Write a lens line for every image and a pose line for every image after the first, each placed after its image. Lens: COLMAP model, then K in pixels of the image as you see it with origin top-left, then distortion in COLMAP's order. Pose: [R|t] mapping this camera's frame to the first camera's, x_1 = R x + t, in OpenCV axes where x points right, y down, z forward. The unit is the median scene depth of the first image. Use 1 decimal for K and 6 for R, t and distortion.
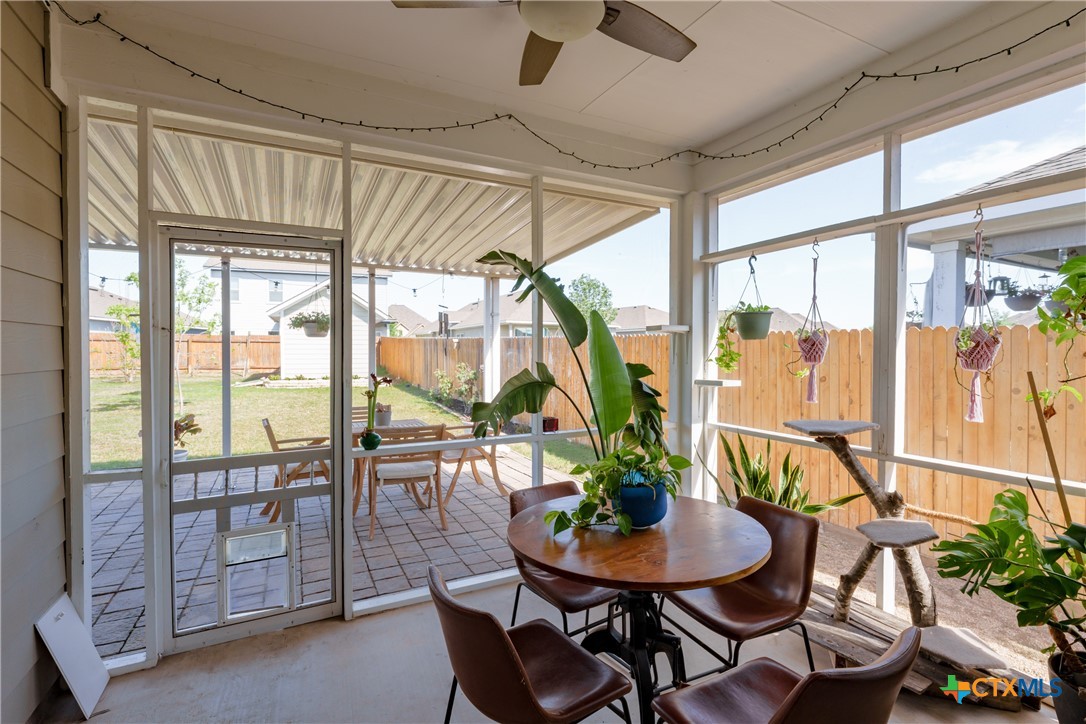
lens RADIAL K [[503.5, 0, 543.0], [0, 503.5, 362.0], [0, 0, 1]] dist [-0.000018, -0.000007]
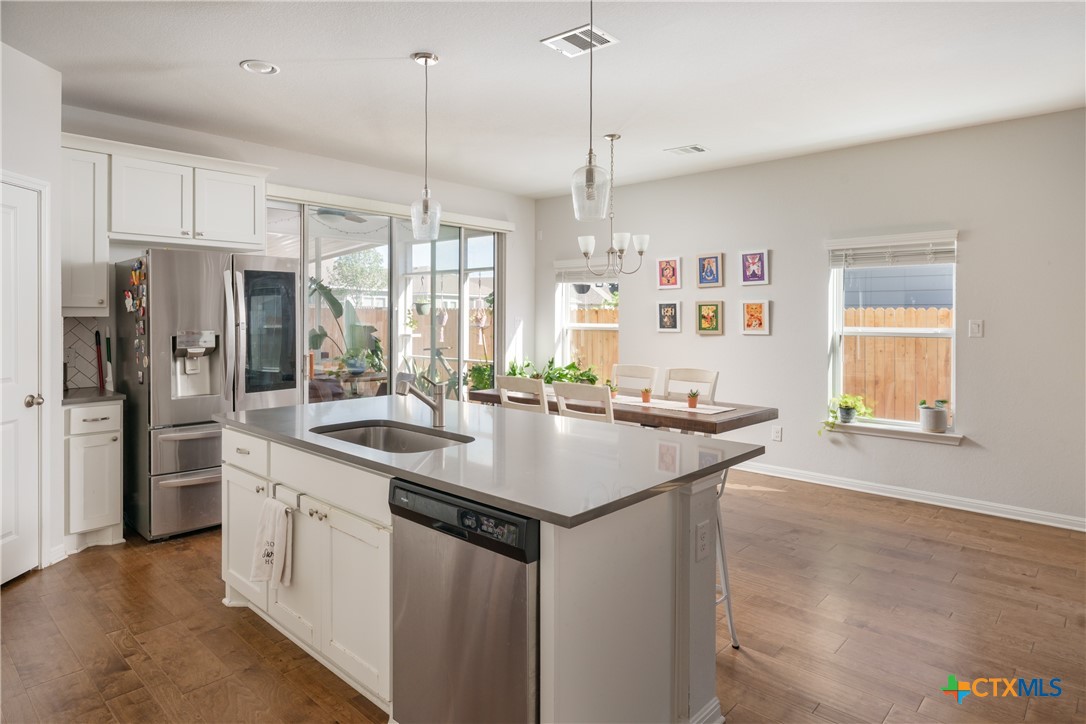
lens RADIAL K [[635.7, 0, 519.1], [0, 635.7, 314.5], [0, 0, 1]] dist [0.003122, 0.000471]
pose [[0.945786, 0.003635, 0.324769, -0.081110], [0.004555, 0.999691, -0.024454, 0.023601], [-0.324758, 0.024608, 0.945477, -1.751155]]
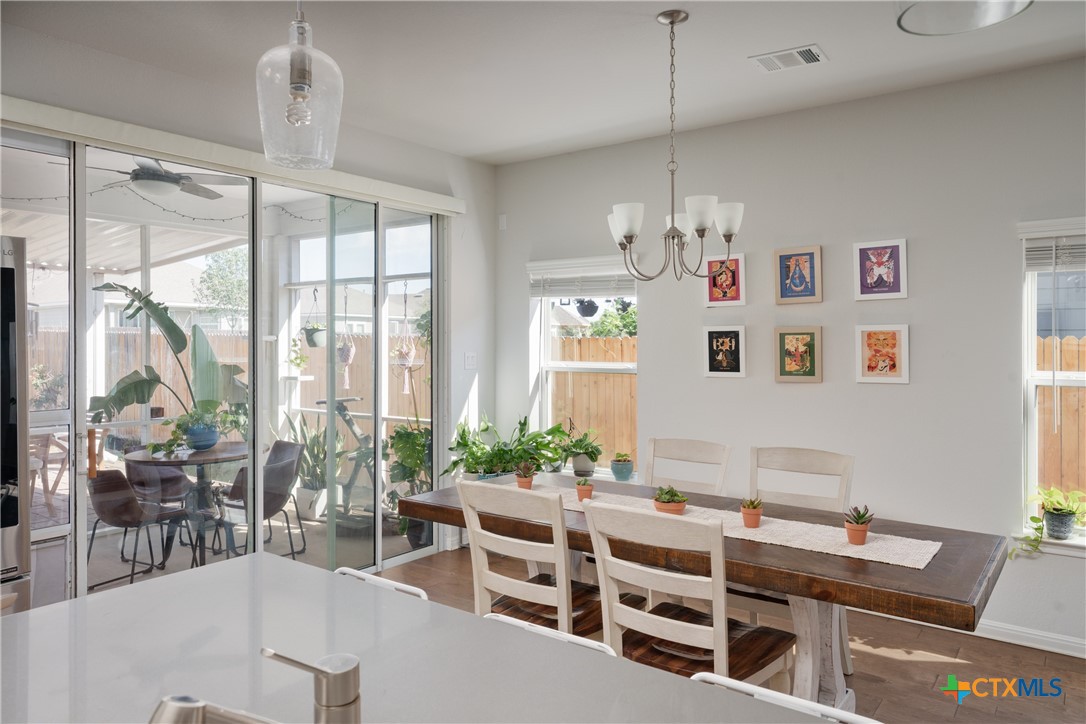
lens RADIAL K [[744.0, 0, 510.9], [0, 744.0, 344.2], [0, 0, 1]] dist [0.032134, 0.000401]
pose [[0.909953, -0.003186, 0.414699, 0.044003], [0.010724, 0.999817, -0.015850, -0.012610], [-0.414572, 0.018870, 0.909821, -1.163110]]
